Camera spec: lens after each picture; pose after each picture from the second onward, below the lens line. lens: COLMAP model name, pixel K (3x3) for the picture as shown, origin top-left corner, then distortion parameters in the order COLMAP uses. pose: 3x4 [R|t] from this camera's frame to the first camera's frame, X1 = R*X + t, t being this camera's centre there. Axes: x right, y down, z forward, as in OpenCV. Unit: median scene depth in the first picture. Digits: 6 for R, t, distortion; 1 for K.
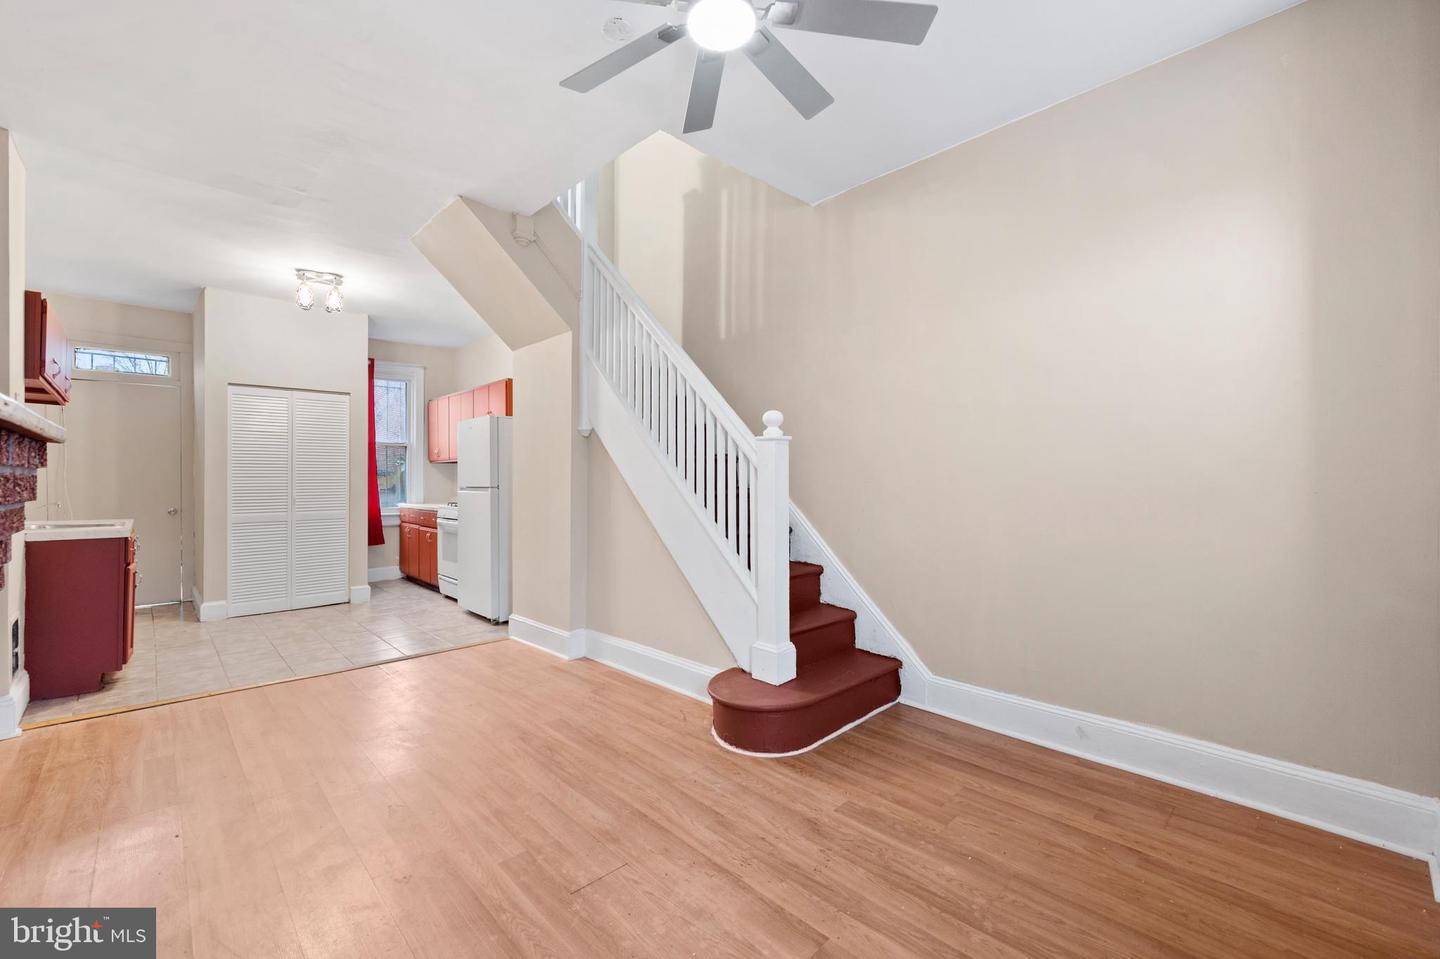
lens RADIAL K [[591.8, 0, 720.0], [0, 591.8, 479.5], [0, 0, 1]] dist [-0.001191, 0.000031]
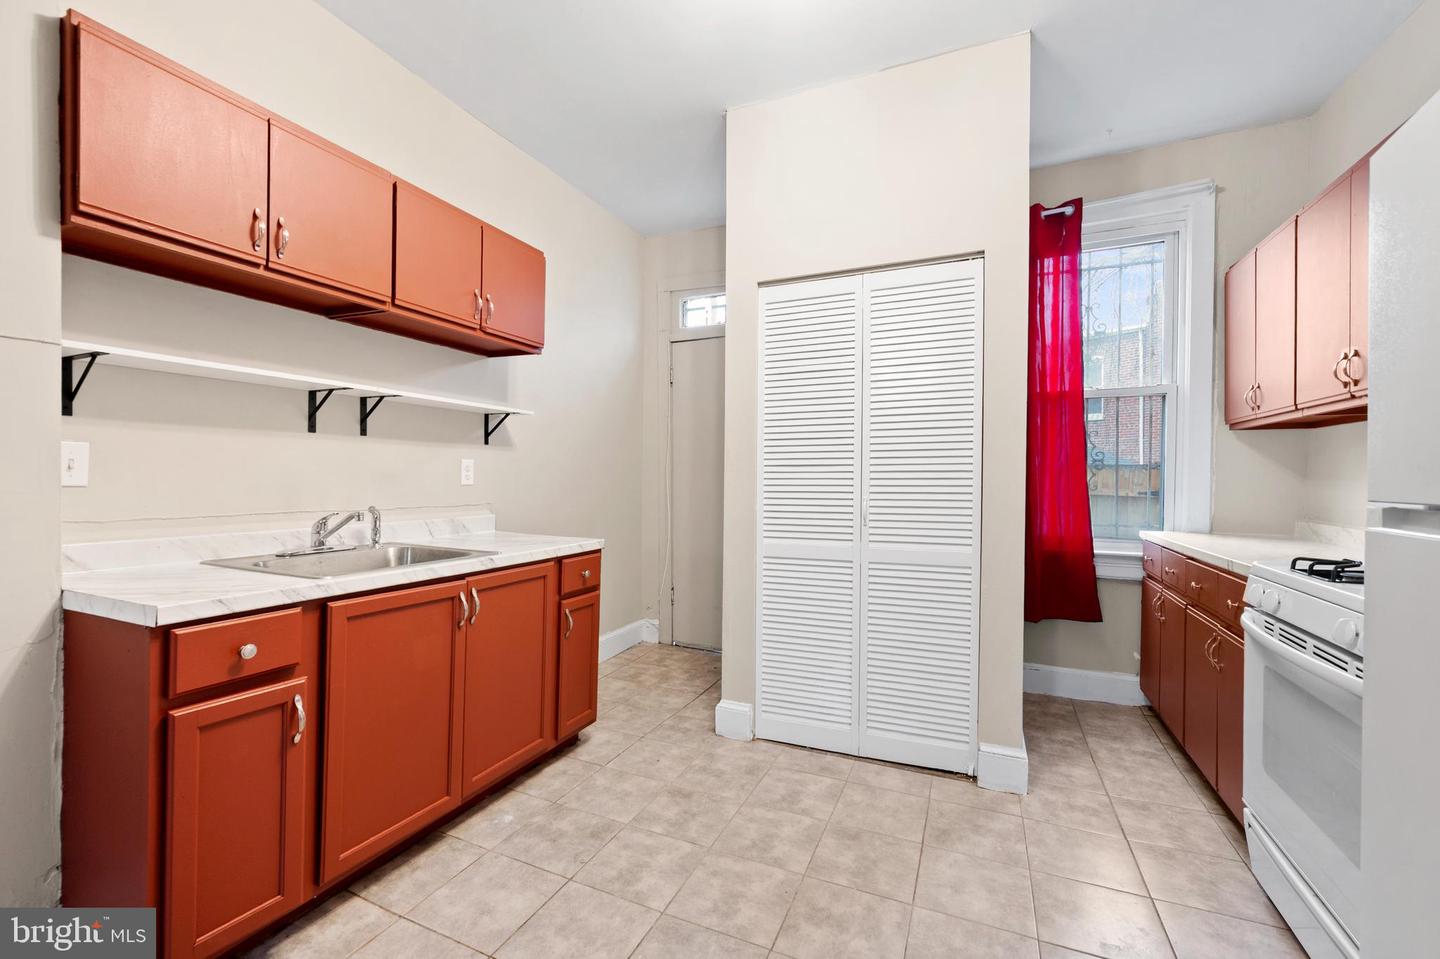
lens RADIAL K [[598.5, 0, 721.5], [0, 598.5, 484.5], [0, 0, 1]] dist [-0.000601, -0.000037]
pose [[0.378570, 0.014315, -0.925462, -0.431896], [-0.002626, 0.999893, 0.014392, 0.004956], [0.925569, -0.003018, 0.378568, 0.926538]]
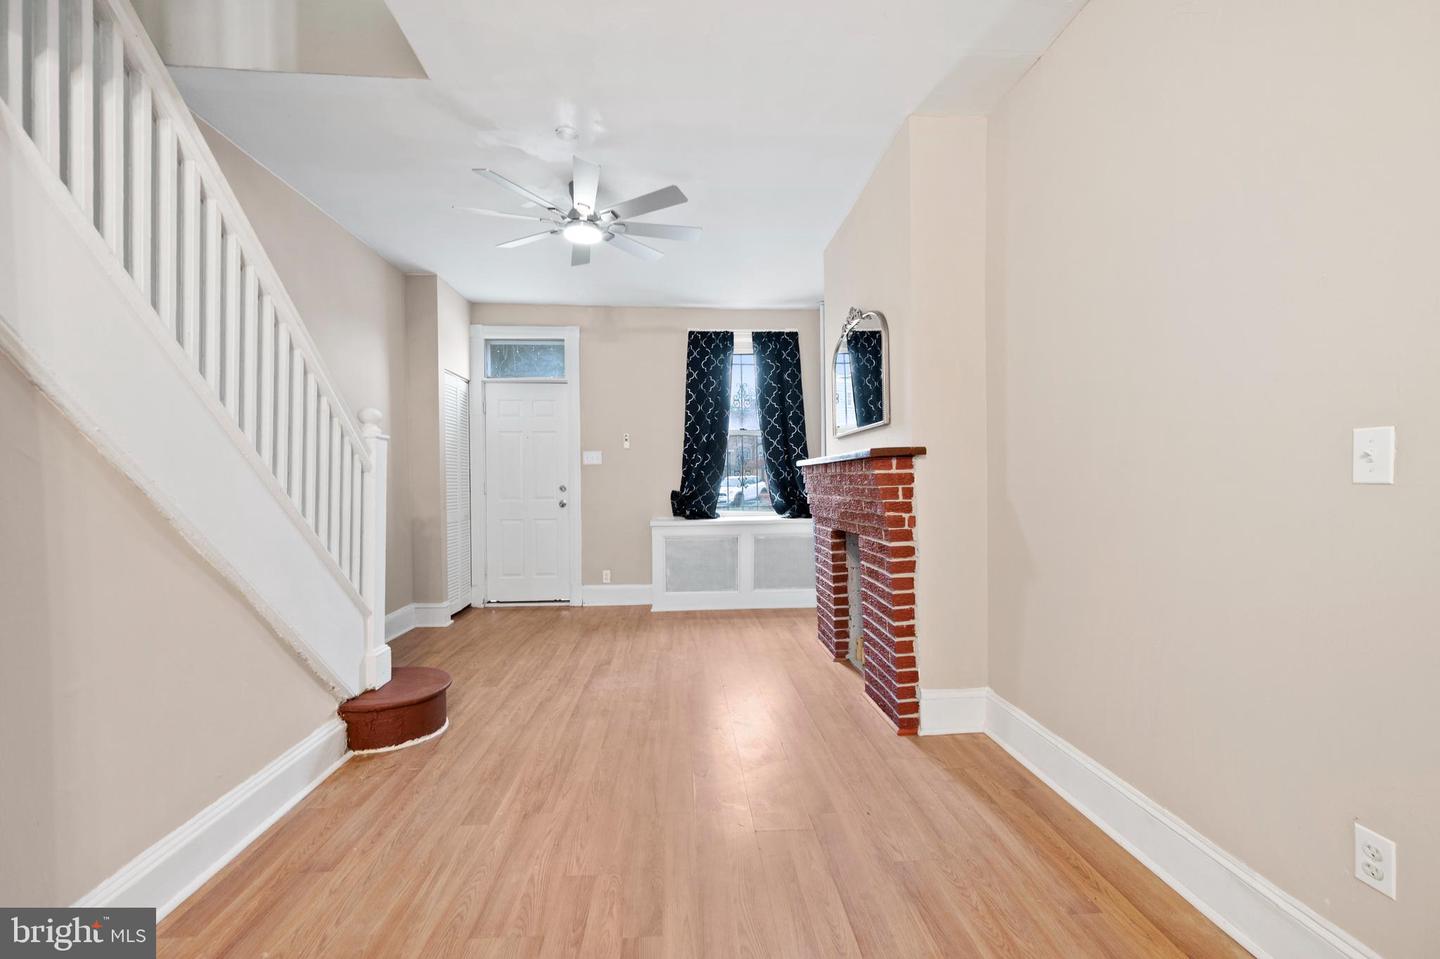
lens RADIAL K [[593.0, 0, 718.0], [0, 593.0, 490.2], [0, 0, 1]] dist [-0.000476, -0.000098]
pose [[-0.762770, -0.005392, 0.646647, -0.633283], [0.005366, 0.999878, 0.014667, 0.005410], [-0.646648, 0.014658, -0.762648, 0.895224]]
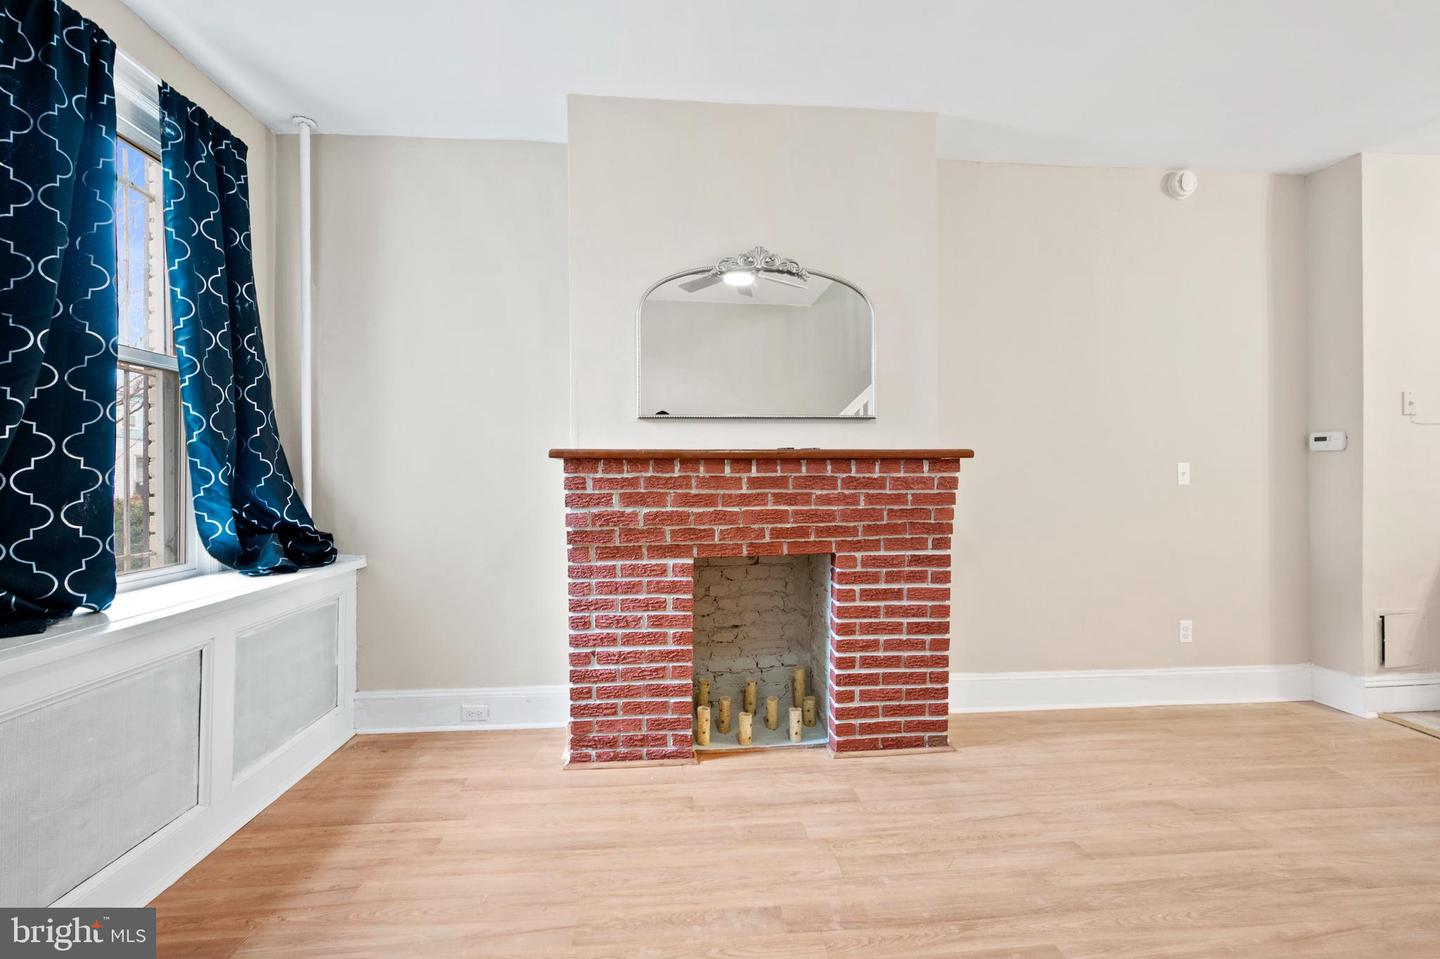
lens RADIAL K [[591.8, 0, 720.0], [0, 591.8, 479.5], [0, 0, 1]] dist [-0.001191, 0.000031]
pose [[-0.629312, 0.000638, -0.777153, 0.235576], [0.004718, 0.999984, -0.002999, 0.001441], [0.777139, -0.005554, -0.629305, 0.490368]]
